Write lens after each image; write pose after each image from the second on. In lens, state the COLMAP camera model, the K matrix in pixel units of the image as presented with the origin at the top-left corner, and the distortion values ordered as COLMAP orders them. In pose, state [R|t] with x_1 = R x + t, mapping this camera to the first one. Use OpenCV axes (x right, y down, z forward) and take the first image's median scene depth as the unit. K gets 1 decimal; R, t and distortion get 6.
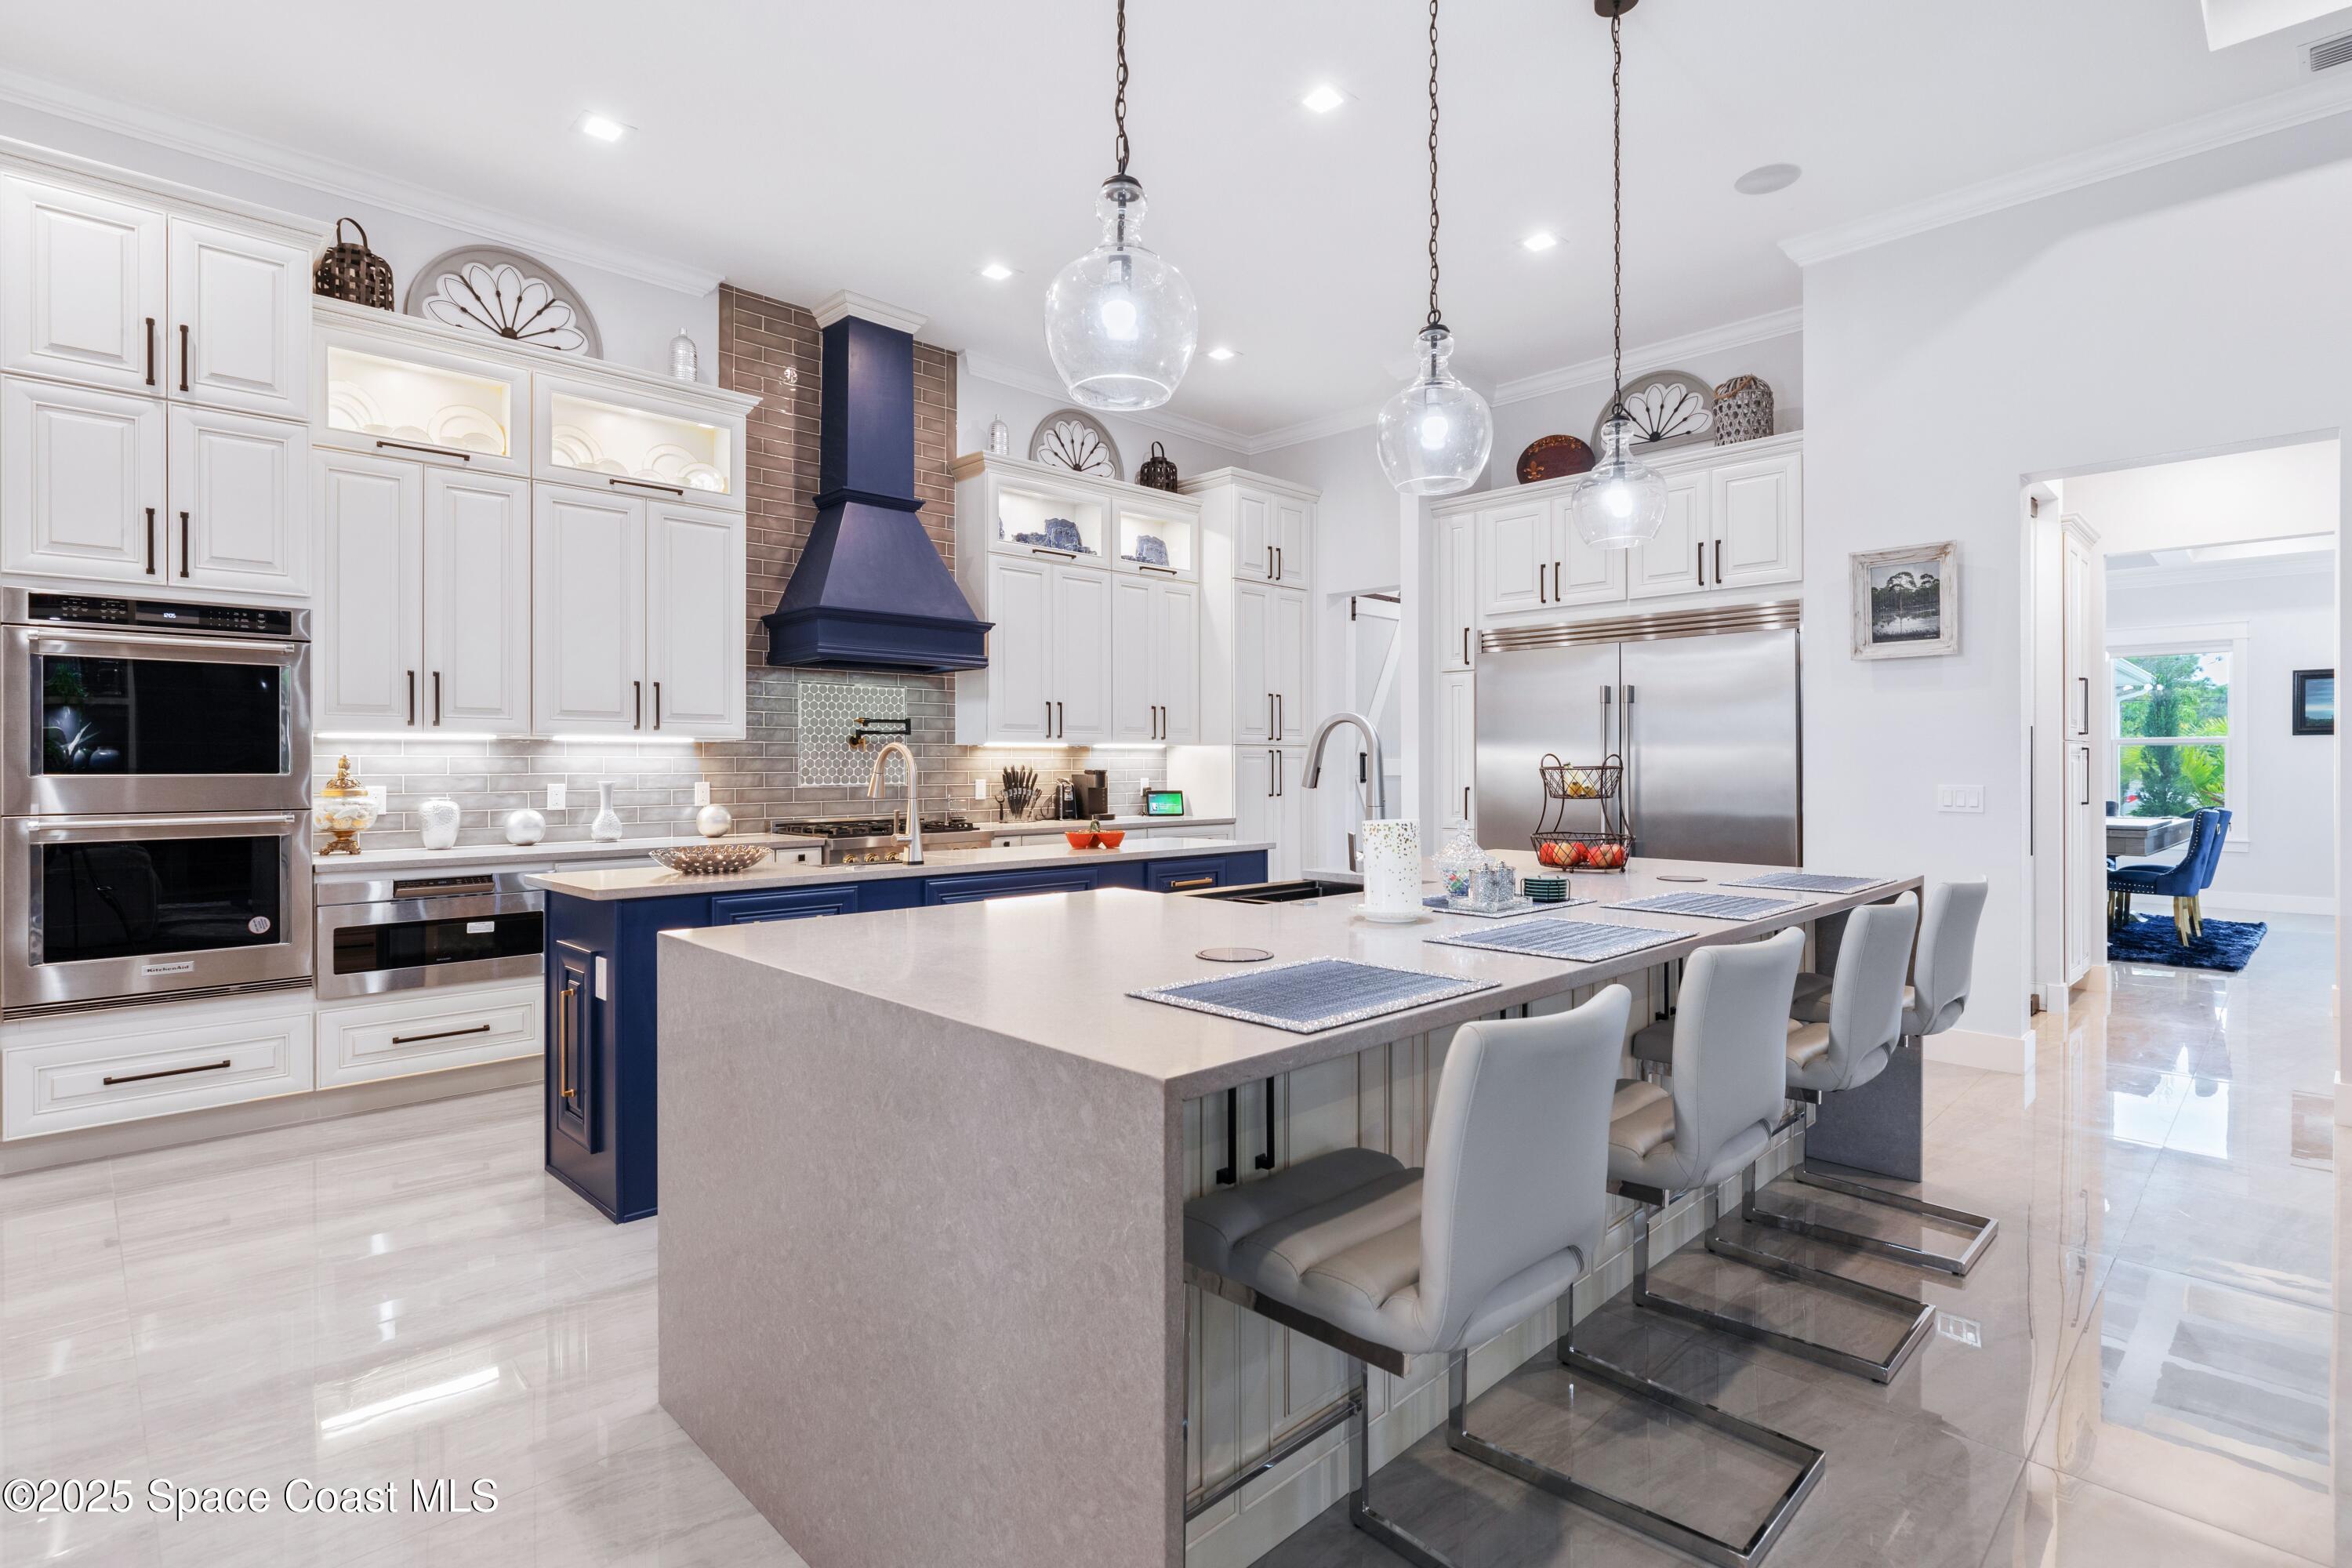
lens RADIAL K [[1143.8, 0, 1183.2], [0, 1143.8, 776.0], [0, 0, 1]] dist [-0.003221, -0.000580]
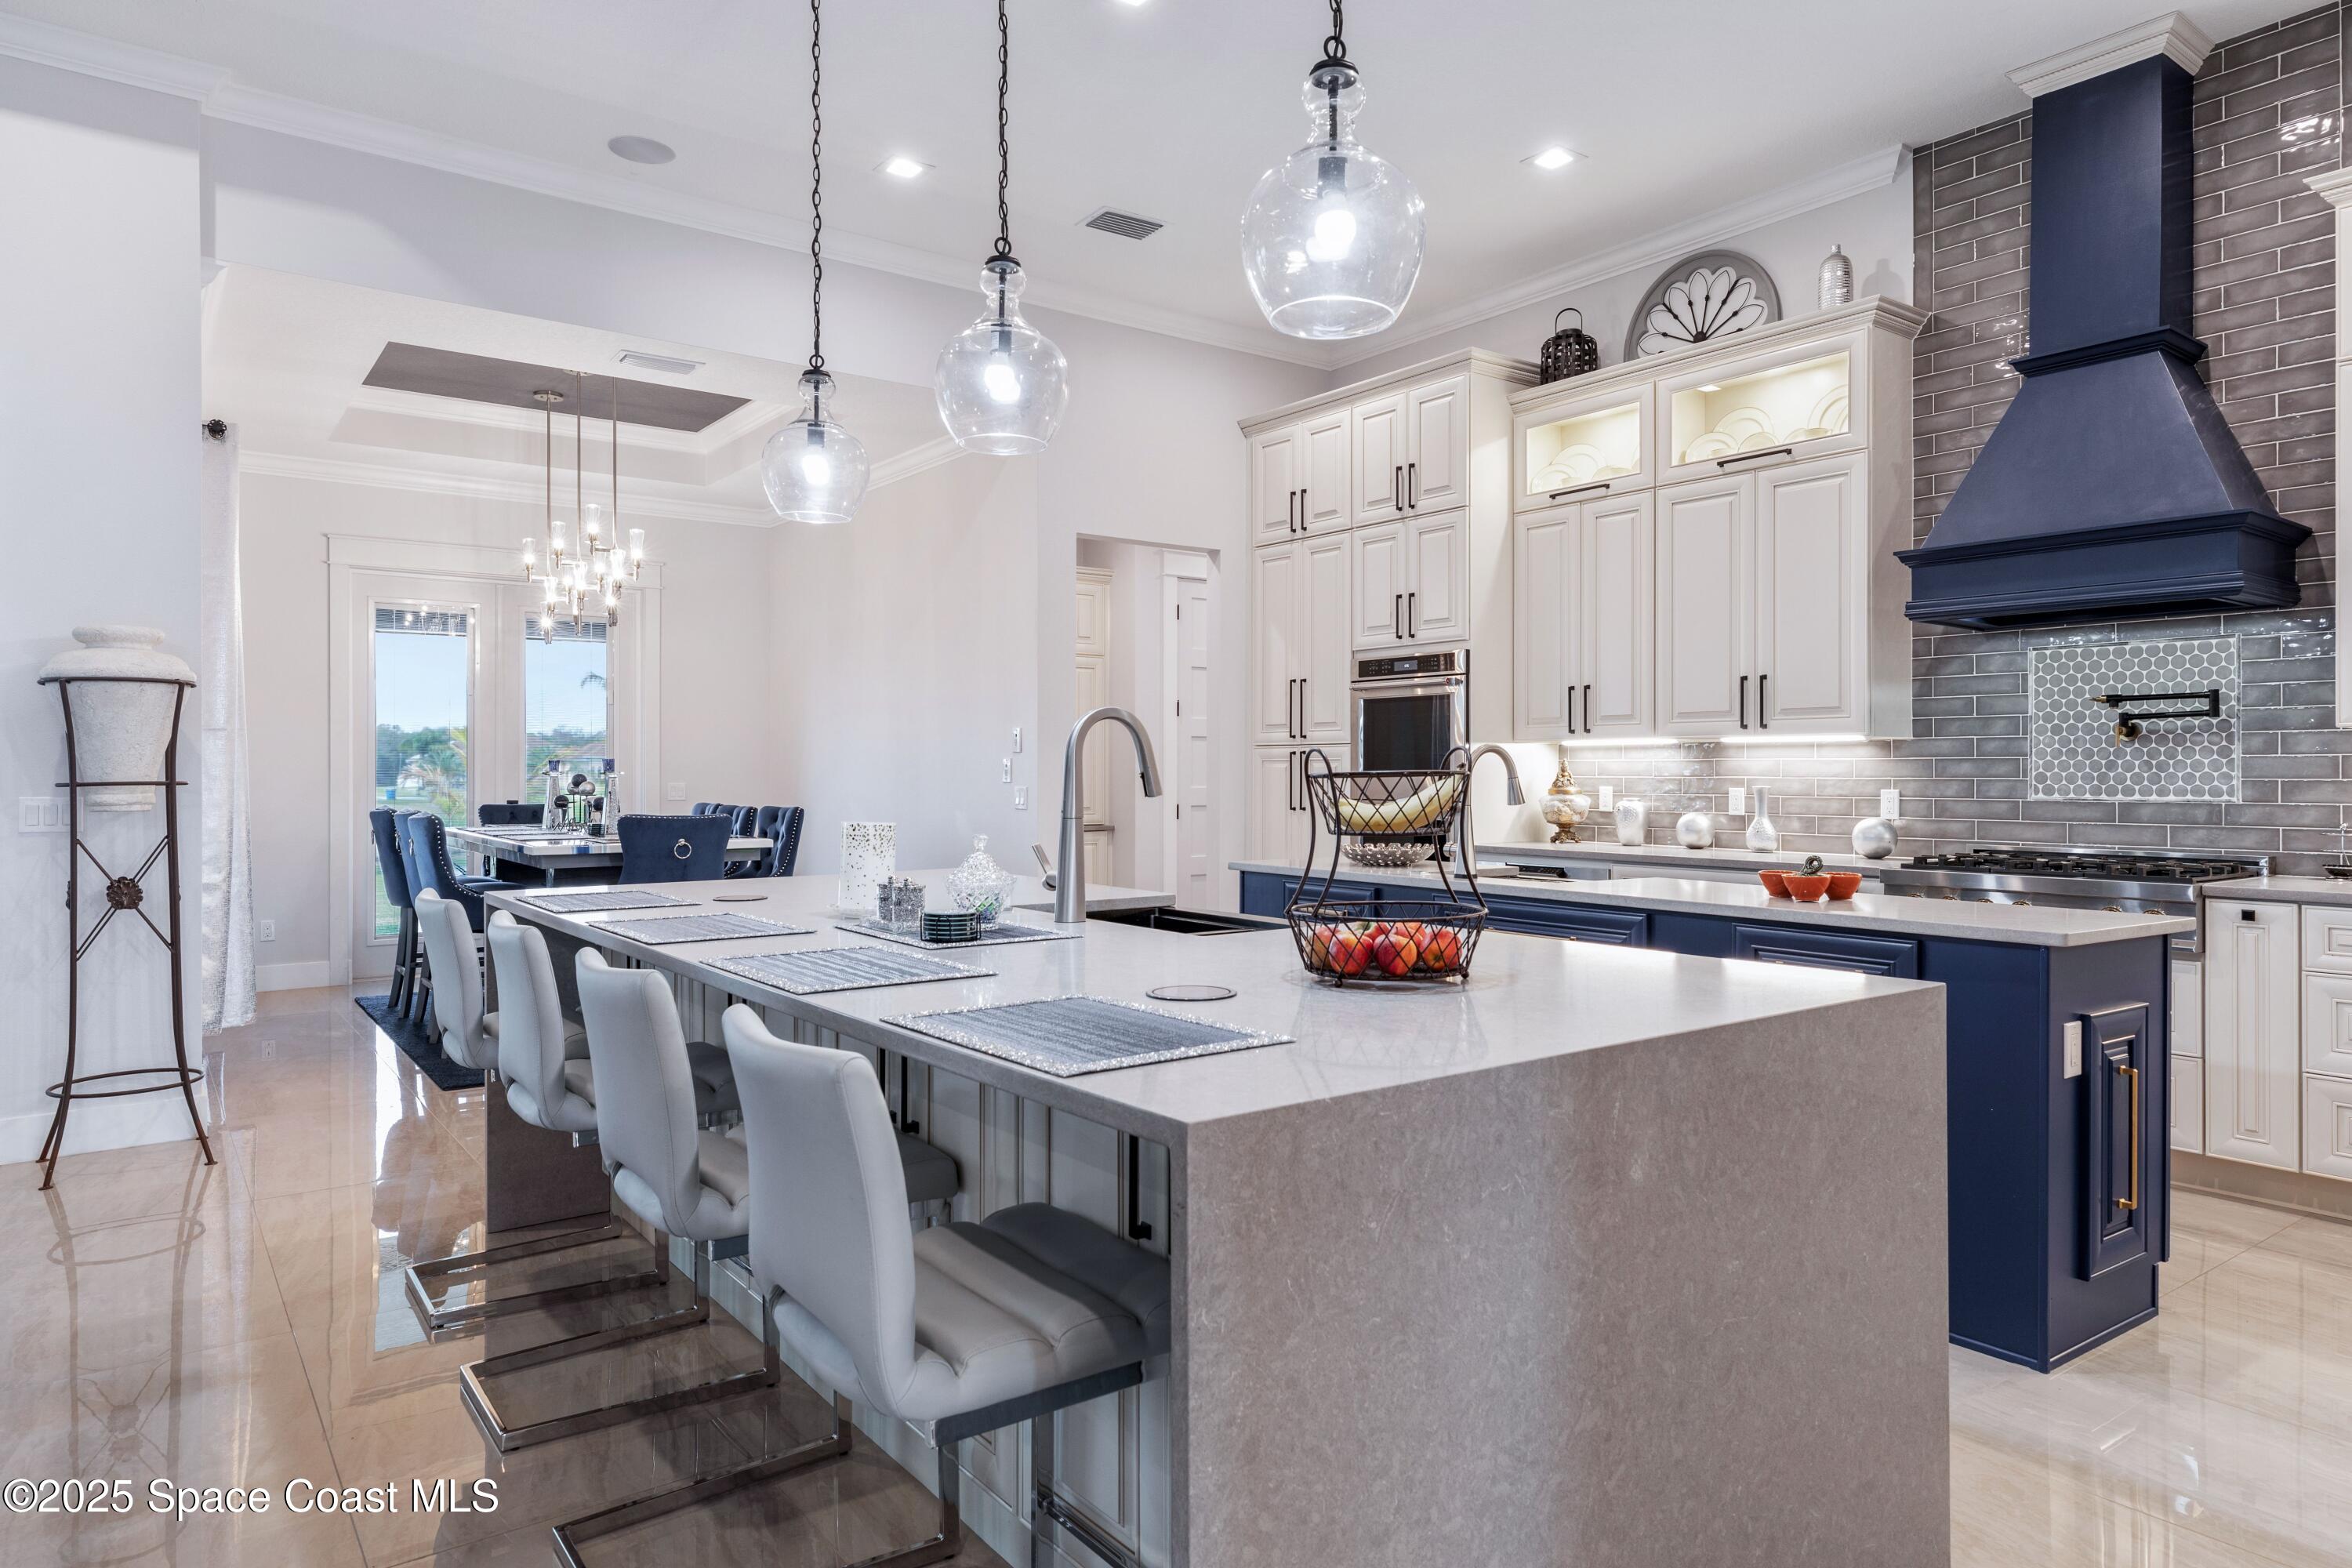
lens RADIAL K [[1418.8, 0, 1174.6], [0, 1418.8, 776.3], [0, 0, 1]] dist [0.010828, 0.000773]
pose [[-0.132640, 0.006526, -0.991143, 0.642096], [-0.007837, 0.999940, 0.007633, -0.007674], [0.991133, 0.008780, -0.132581, 0.644684]]
